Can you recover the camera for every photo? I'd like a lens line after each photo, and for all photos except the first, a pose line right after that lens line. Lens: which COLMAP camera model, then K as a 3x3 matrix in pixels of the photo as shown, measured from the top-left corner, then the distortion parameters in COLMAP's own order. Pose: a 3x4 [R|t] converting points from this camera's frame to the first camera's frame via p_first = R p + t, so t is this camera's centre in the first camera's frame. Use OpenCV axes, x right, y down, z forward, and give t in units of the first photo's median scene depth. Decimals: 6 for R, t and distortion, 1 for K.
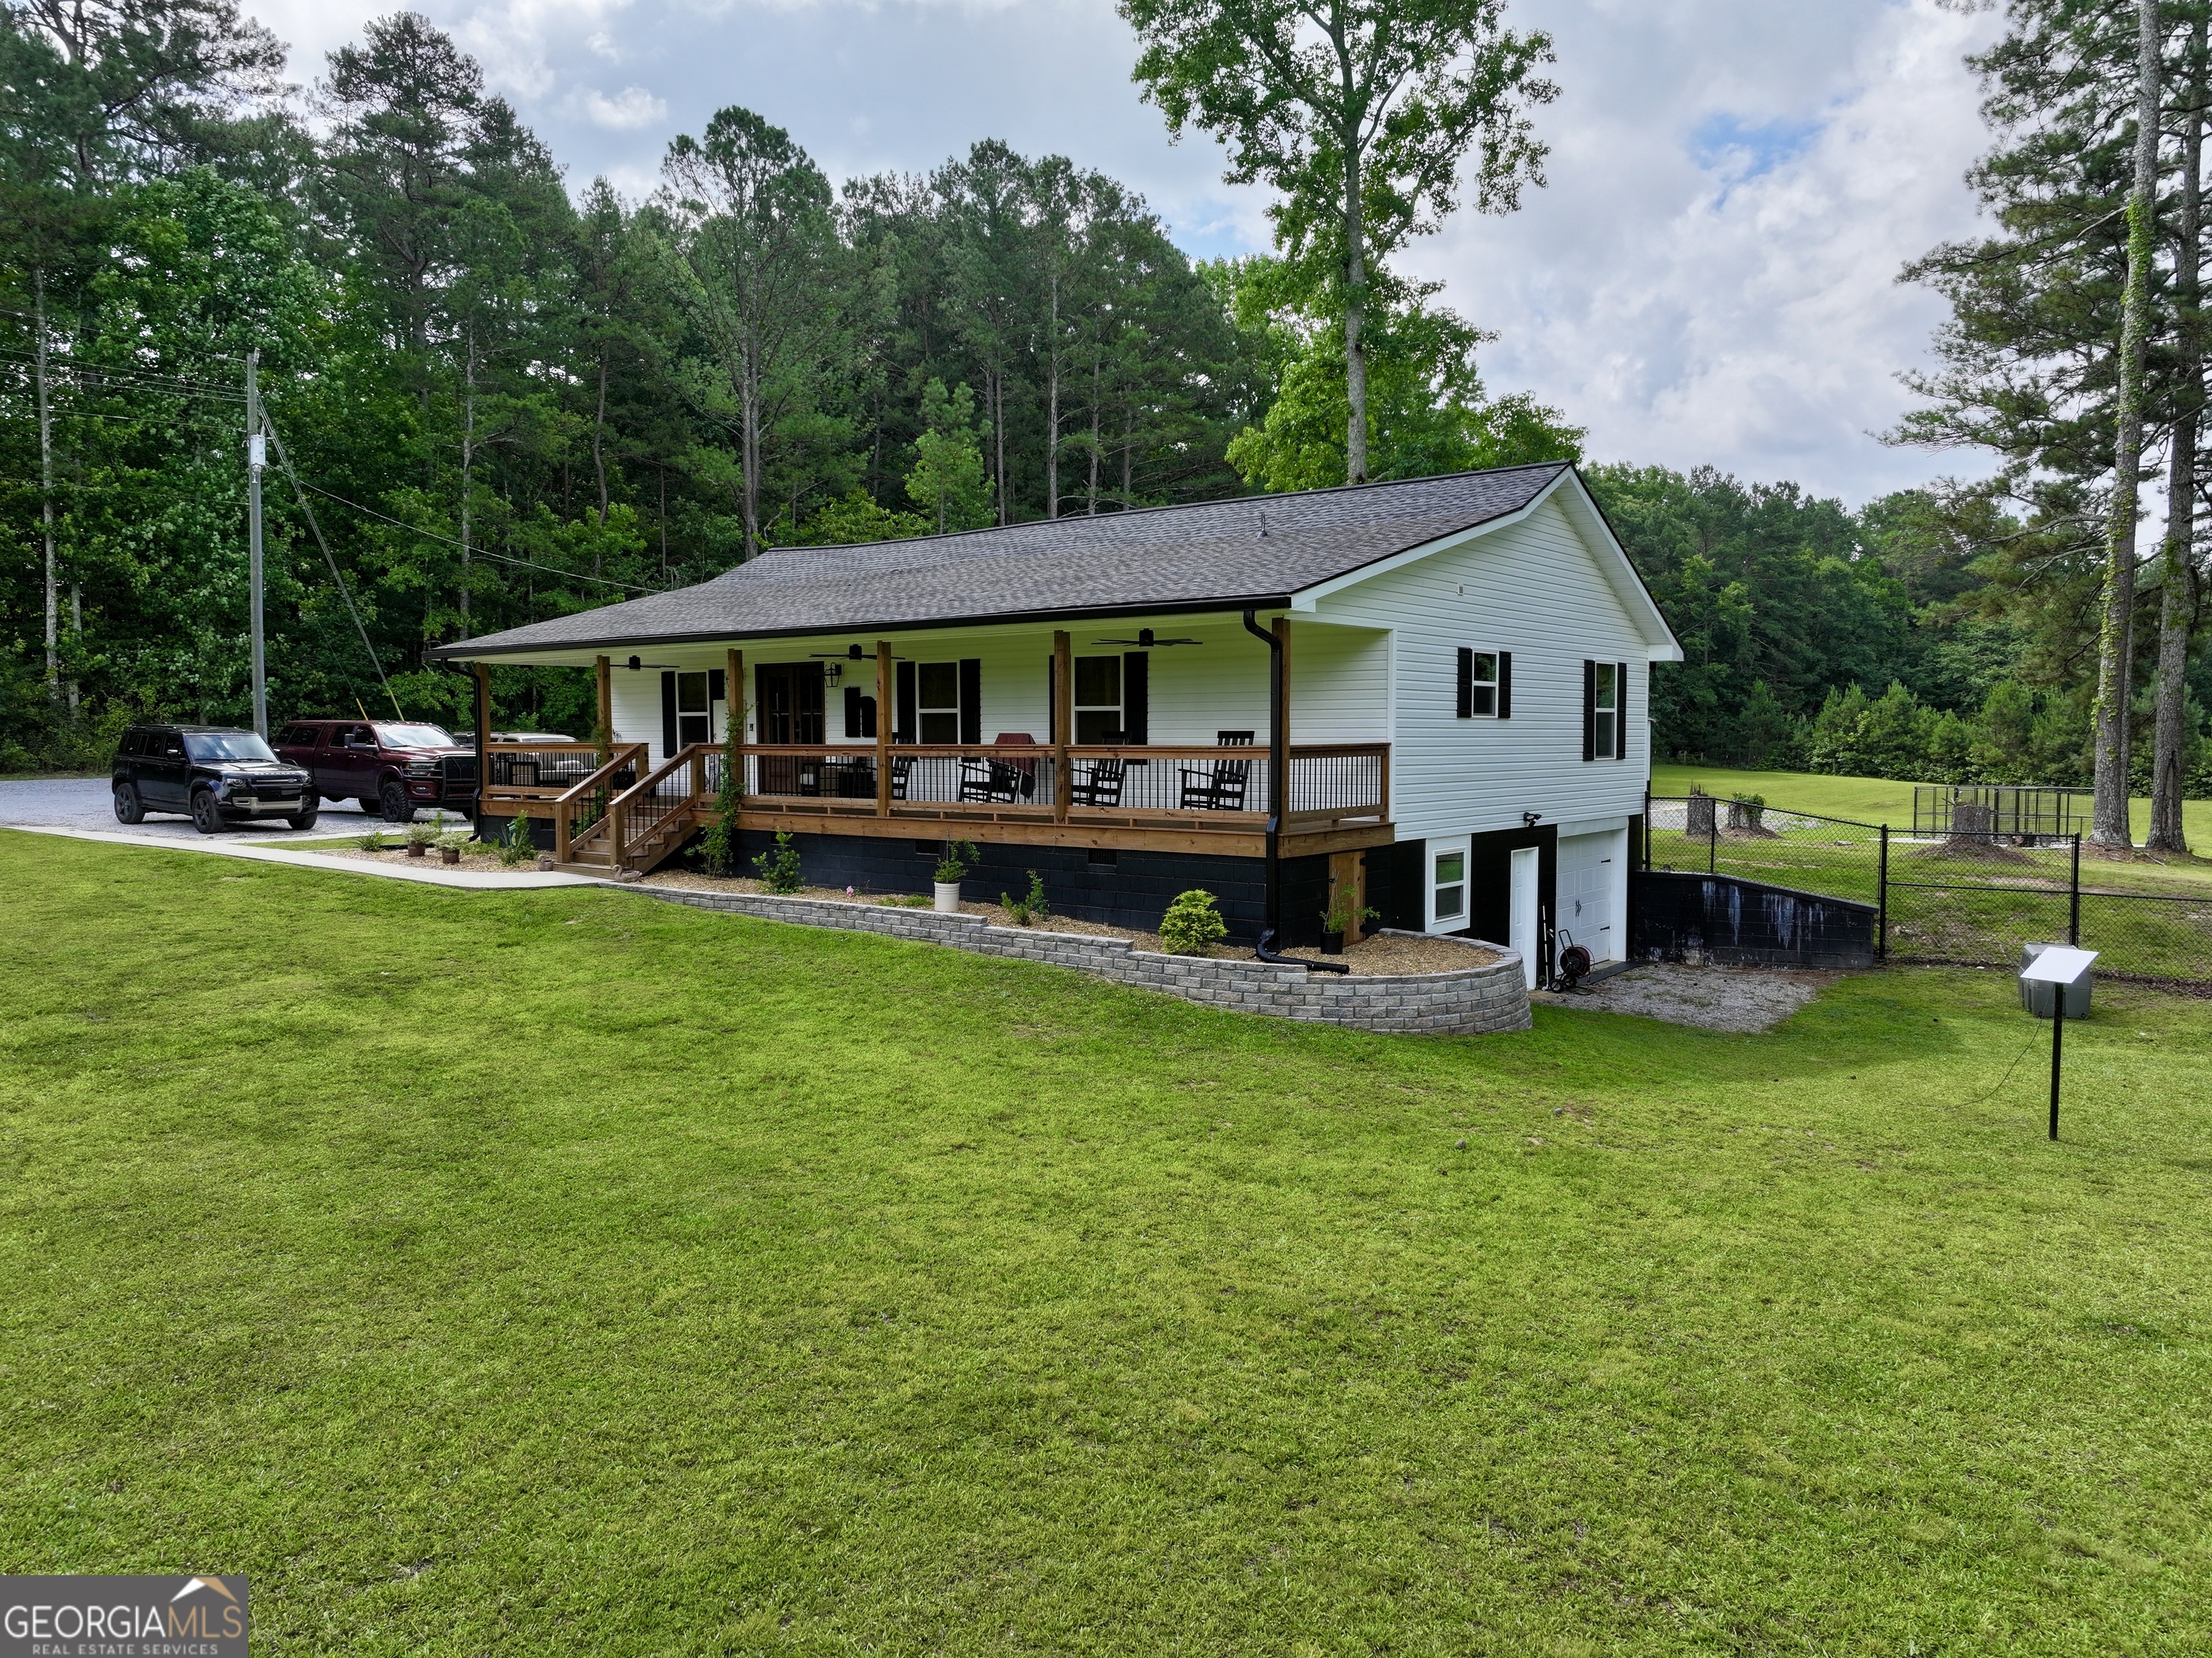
lens RADIAL K [[1564.0, 0, 1112.3], [0, 1564.0, 823.7], [0, 0, 1]] dist [0.003556, 0.014909]
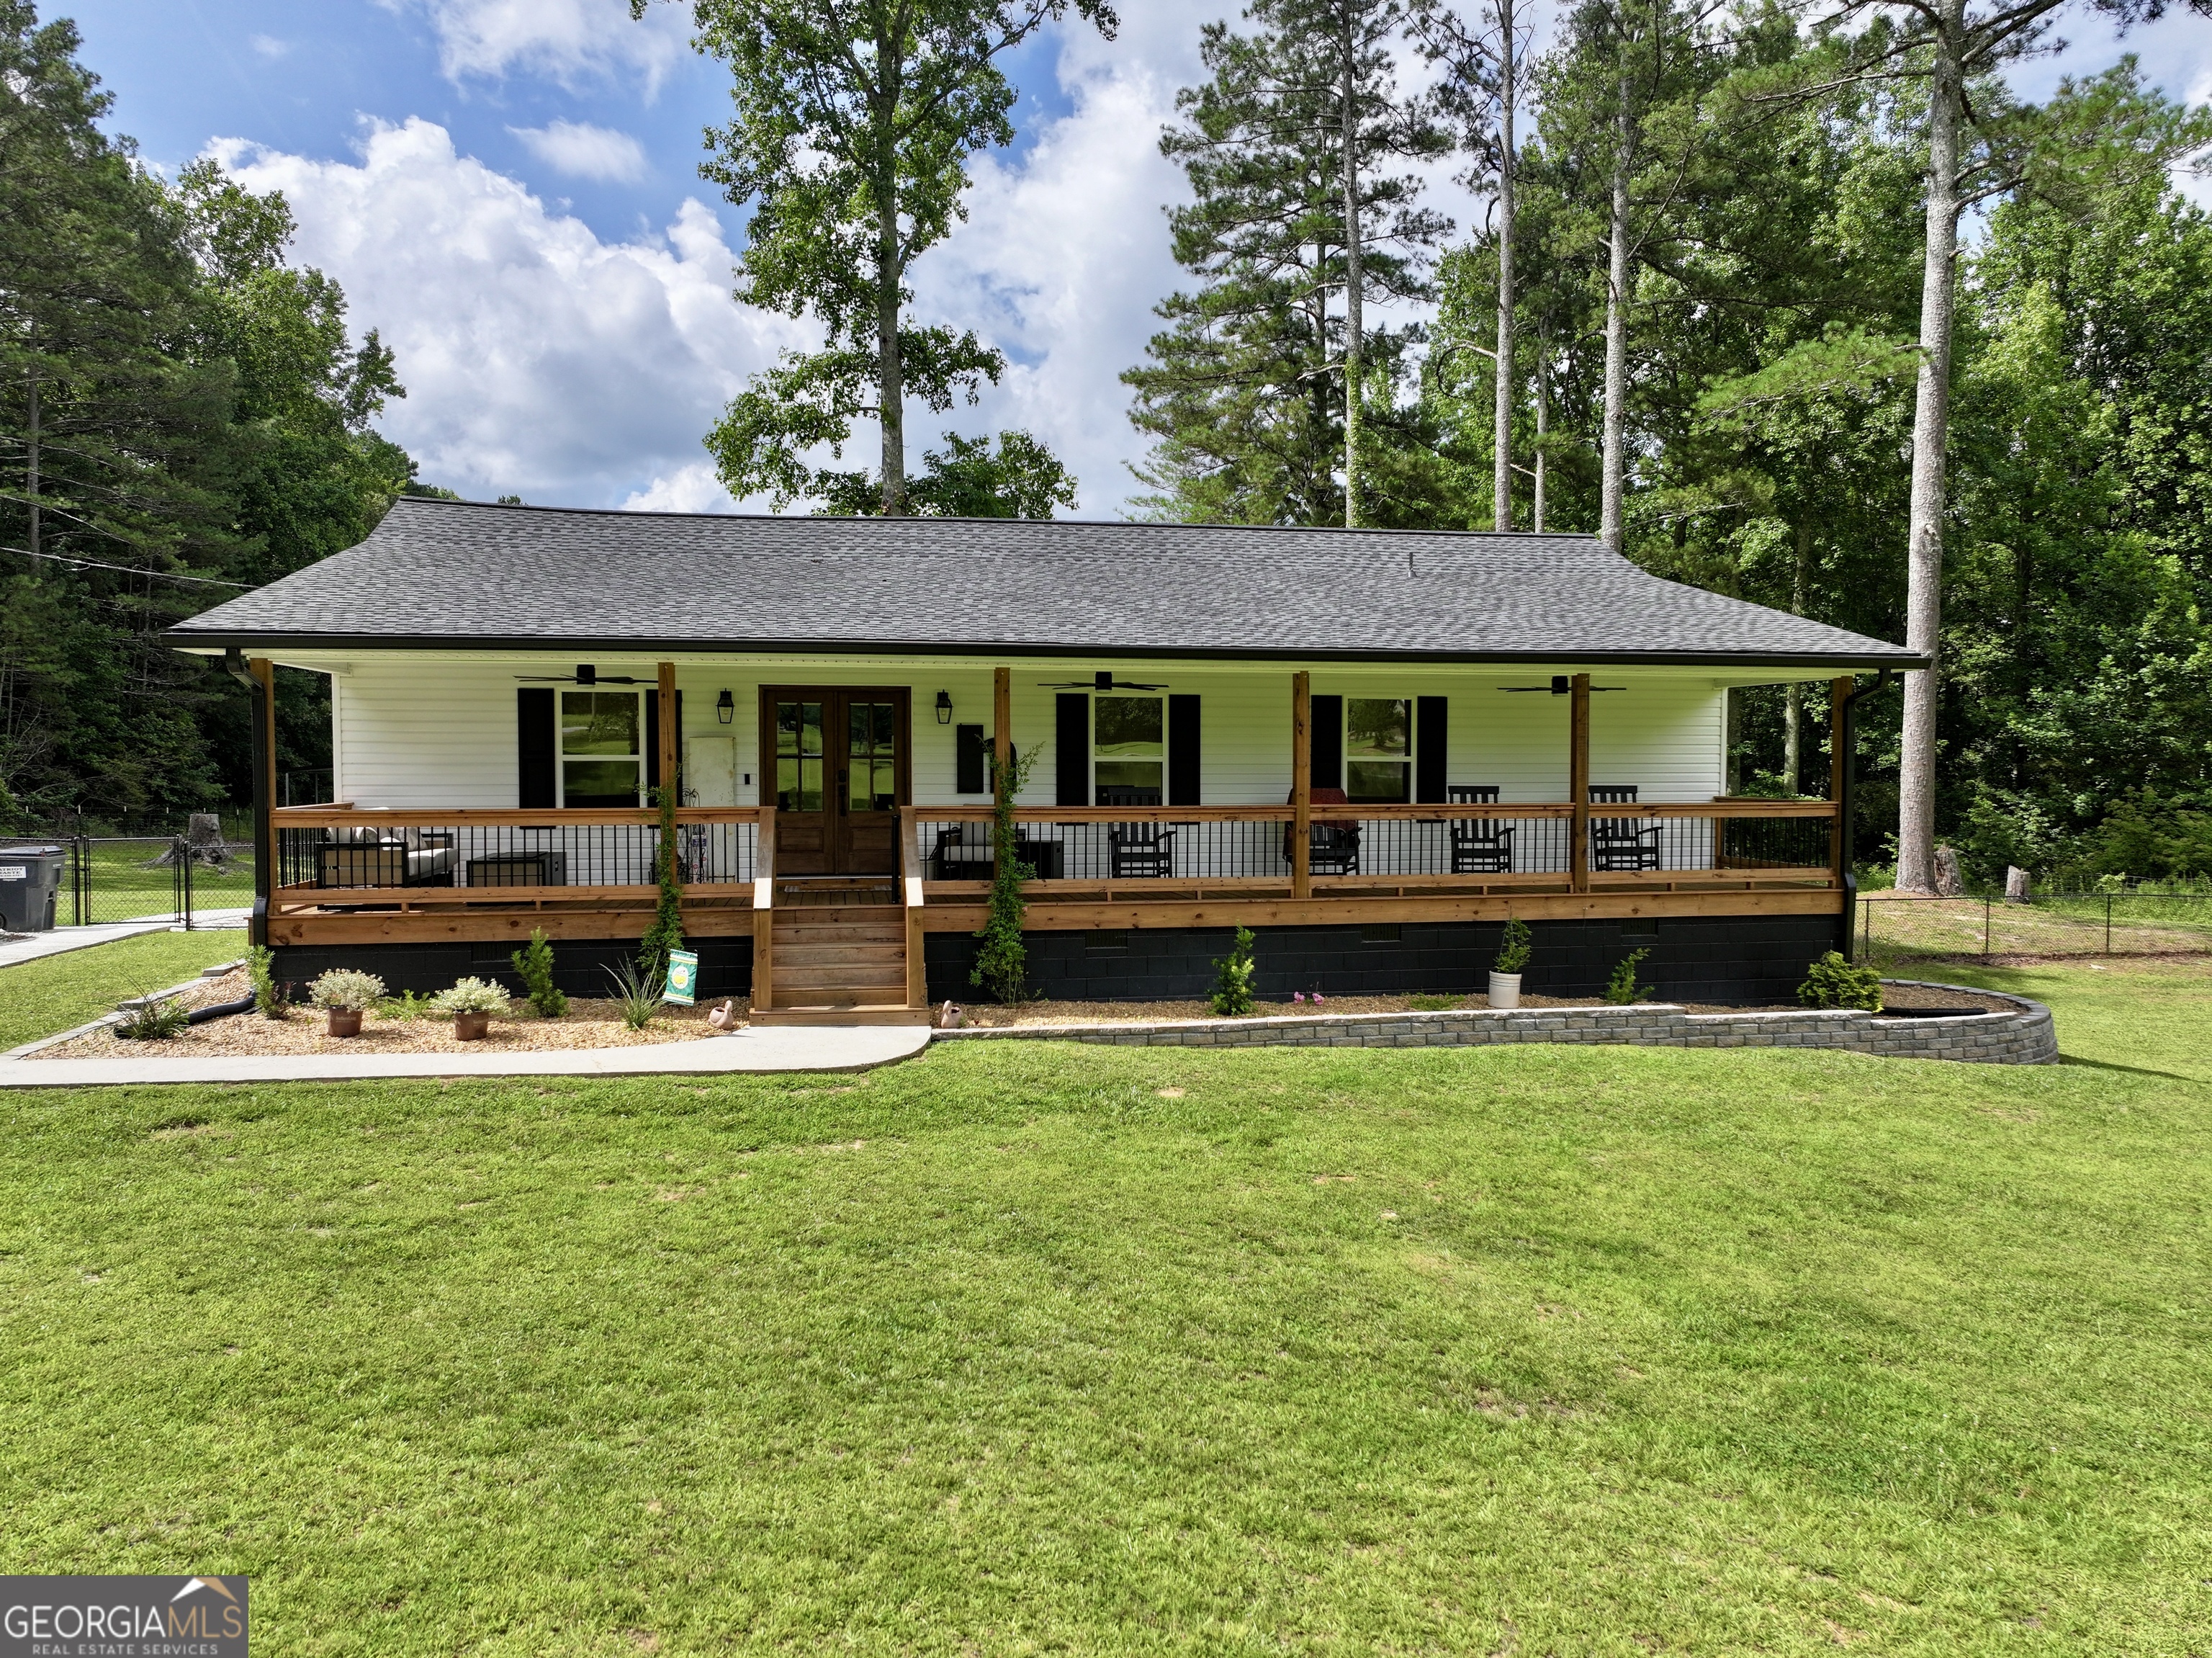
lens RADIAL K [[1565.8, 0, 1098.4], [0, 1565.8, 859.7], [0, 0, 1]] dist [-0.005339, 0.001165]
pose [[0.694208, -0.033760, 0.718982, -0.660008], [0.041600, 0.999112, 0.006747, -0.027922], [-0.718571, 0.025226, 0.694995, 0.465886]]
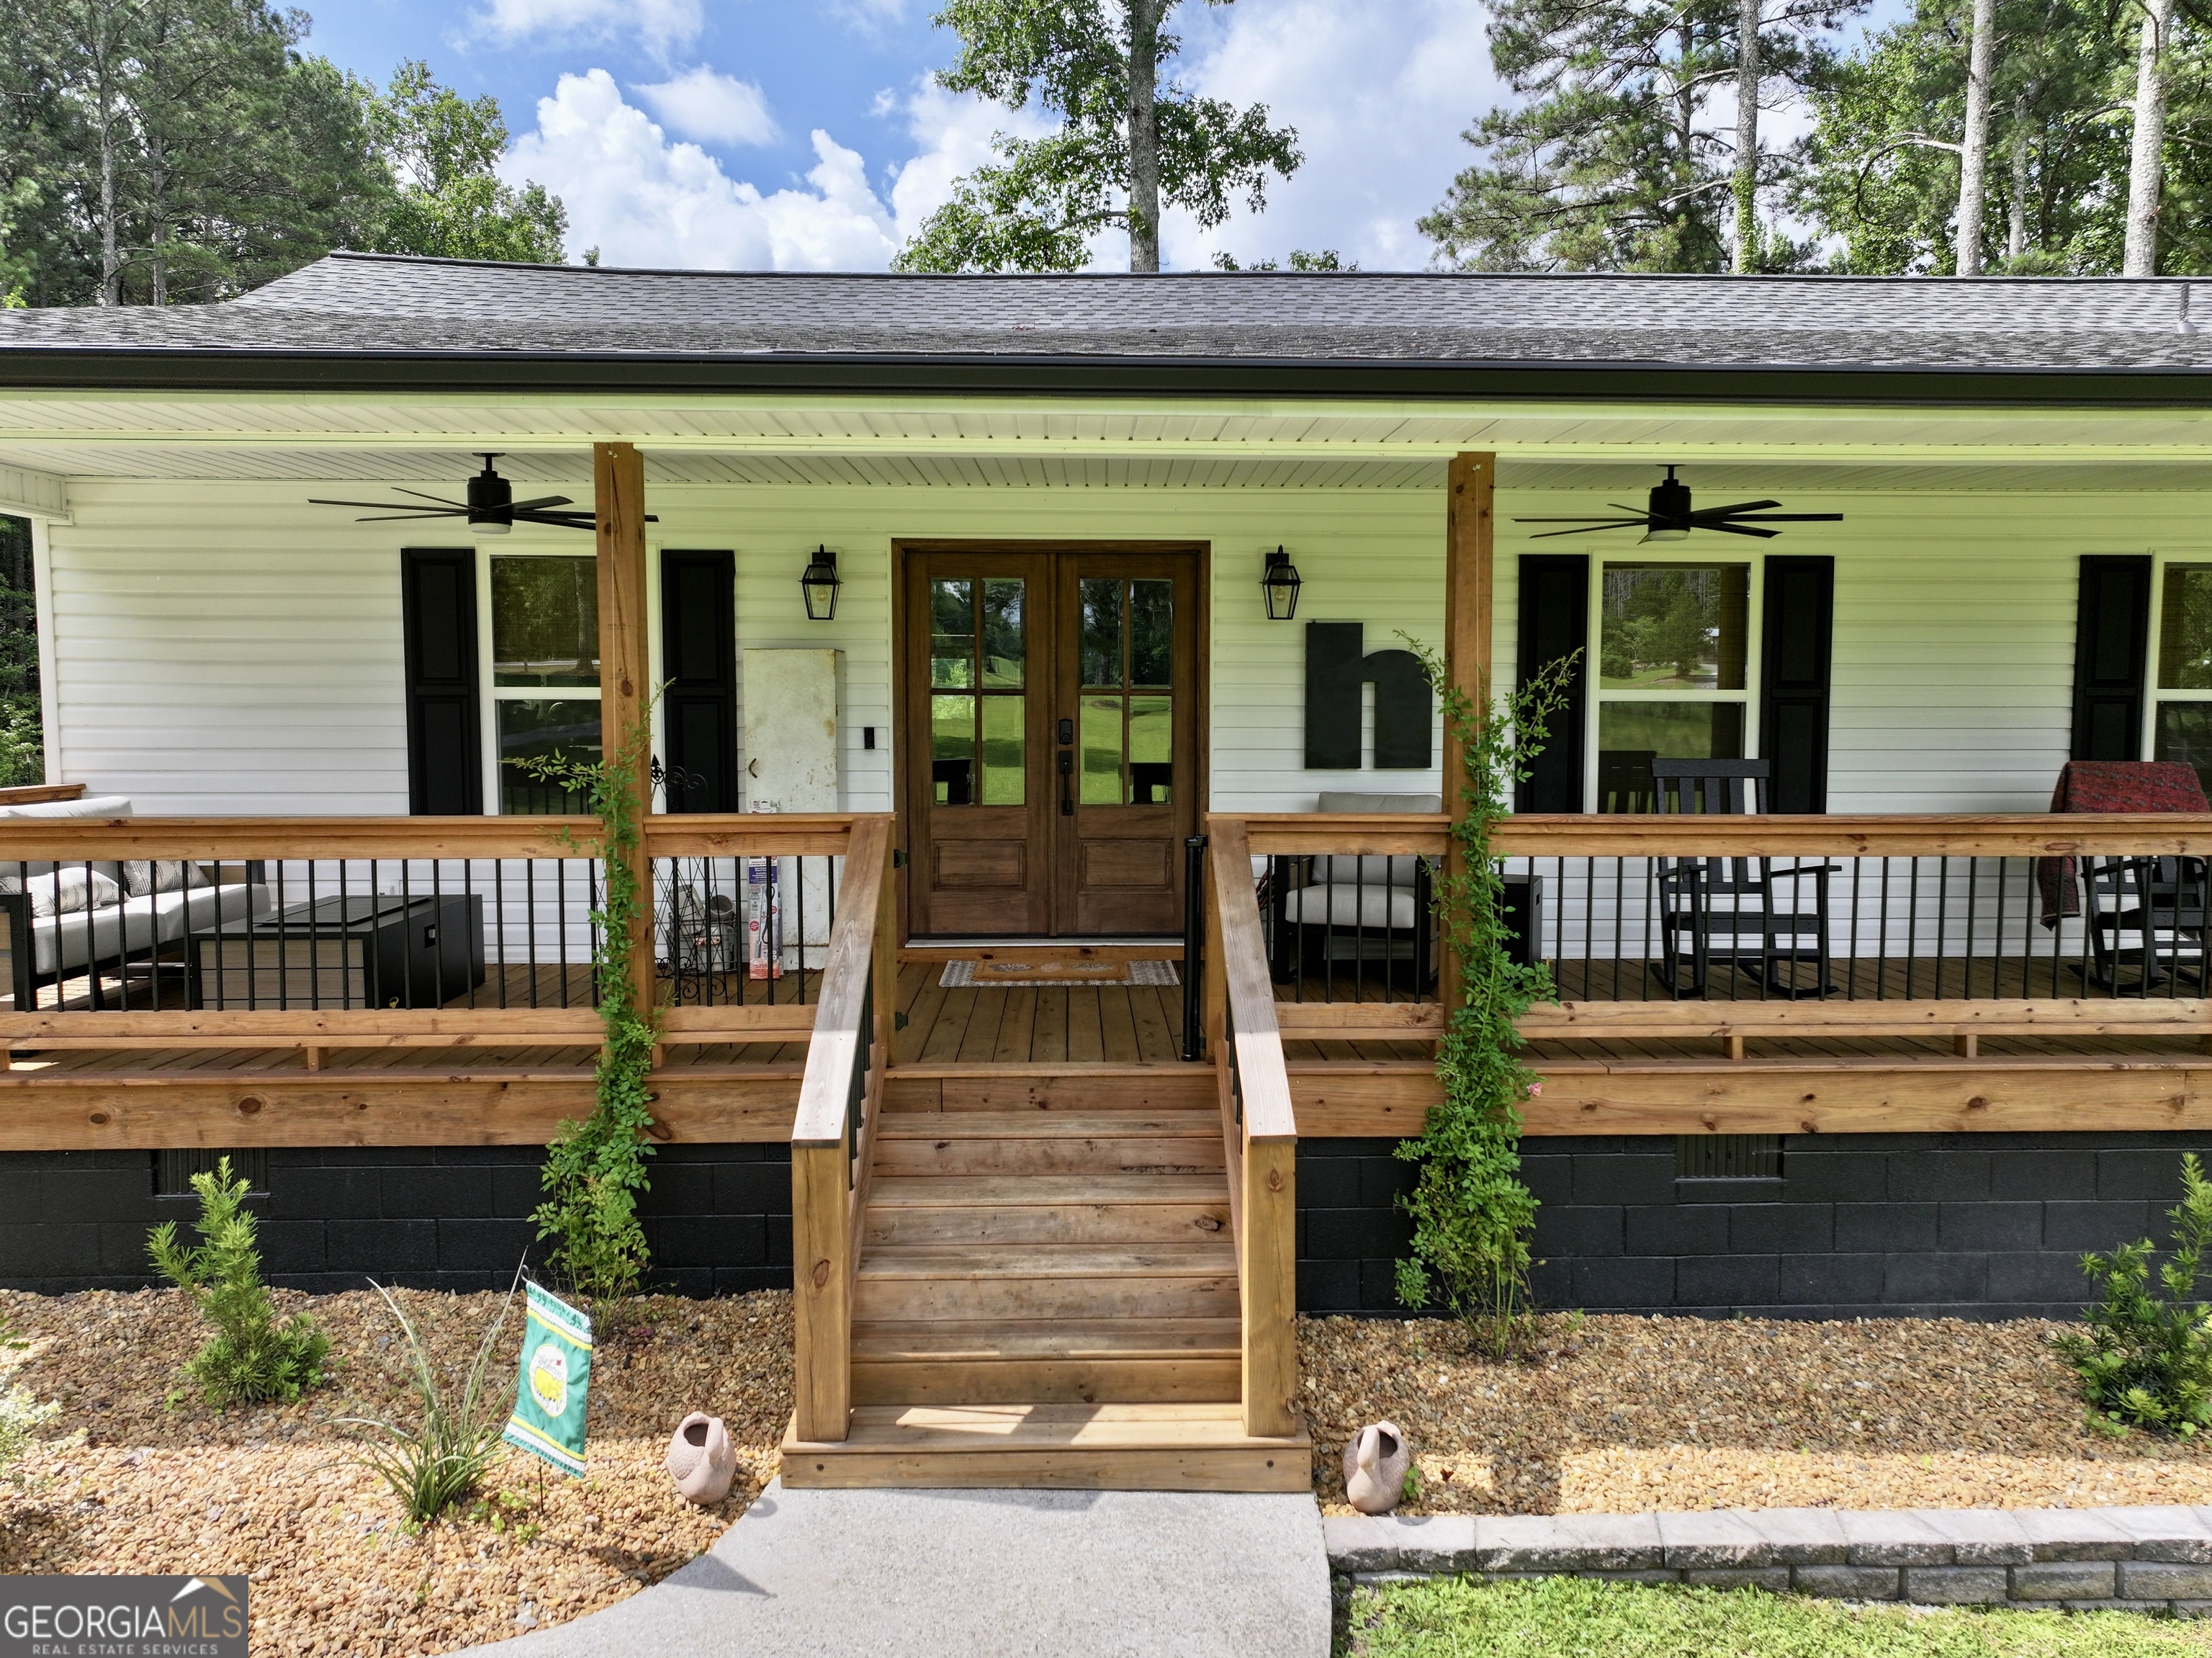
lens RADIAL K [[1564.0, 0, 1112.3], [0, 1564.0, 823.7], [0, 0, 1]] dist [0.003556, 0.014909]
pose [[0.787580, -0.036803, 0.615113, -0.424299], [0.033334, 0.999298, 0.017109, -0.051932], [-0.615310, 0.007029, 0.788254, 0.776650]]
